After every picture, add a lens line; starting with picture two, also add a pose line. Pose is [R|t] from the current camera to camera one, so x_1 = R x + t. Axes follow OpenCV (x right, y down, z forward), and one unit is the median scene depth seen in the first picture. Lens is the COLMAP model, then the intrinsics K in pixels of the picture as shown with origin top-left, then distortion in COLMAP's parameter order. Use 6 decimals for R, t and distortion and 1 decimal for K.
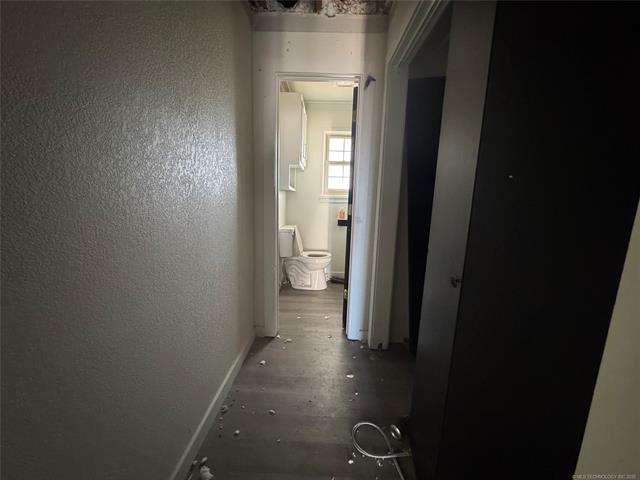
lens RADIAL K [[257.3, 0, 319.0], [0, 257.3, 241.5], [0, 0, 1]] dist [0.000870, 0.000961]
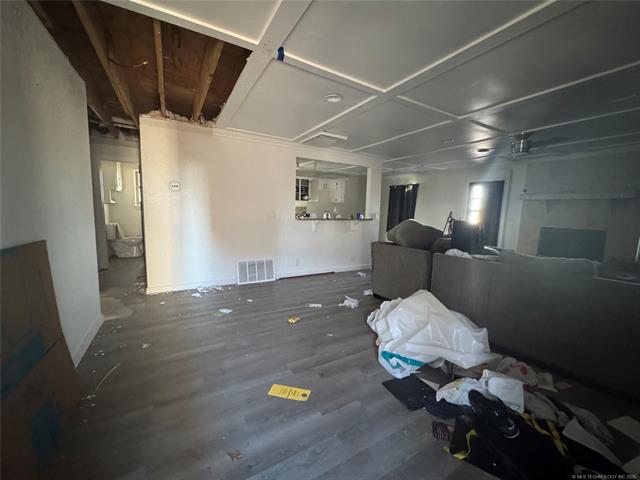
lens RADIAL K [[257.3, 0, 321.3], [0, 257.3, 240.2], [0, 0, 1]] dist [0.000870, 0.000961]
pose [[0.856529, -0.067323, 0.511689, 0.201603], [0.076373, 0.997074, 0.003343, 0.167736], [-0.510417, 0.036216, 0.859164, -1.275581]]
